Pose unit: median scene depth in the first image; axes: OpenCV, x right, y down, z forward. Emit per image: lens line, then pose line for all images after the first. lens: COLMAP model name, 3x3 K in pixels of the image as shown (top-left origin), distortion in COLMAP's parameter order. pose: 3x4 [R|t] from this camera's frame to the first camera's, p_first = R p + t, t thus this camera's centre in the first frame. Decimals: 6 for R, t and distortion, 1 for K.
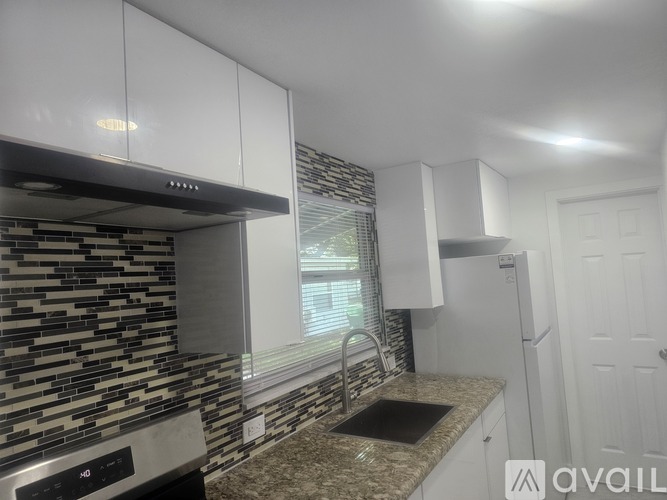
lens RADIAL K [[441.0, 0, 333.5], [0, 441.0, 250.0], [0, 0, 1]] dist [0.057064, -0.033789]
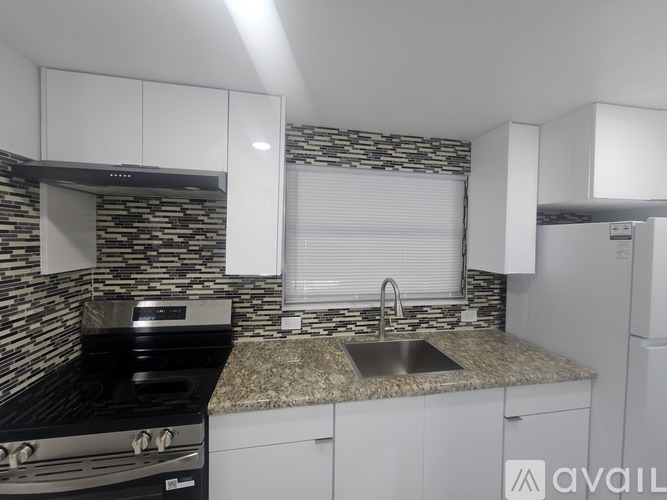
lens RADIAL K [[268.5, 0, 331.8], [0, 268.5, 245.0], [0, 0, 1]] dist [0.001136, -0.000193]
pose [[0.668210, 0.098512, -0.737421, 0.626949], [-0.012845, 0.992574, 0.120958, -0.001479], [0.743861, -0.071354, 0.664514, 0.493157]]
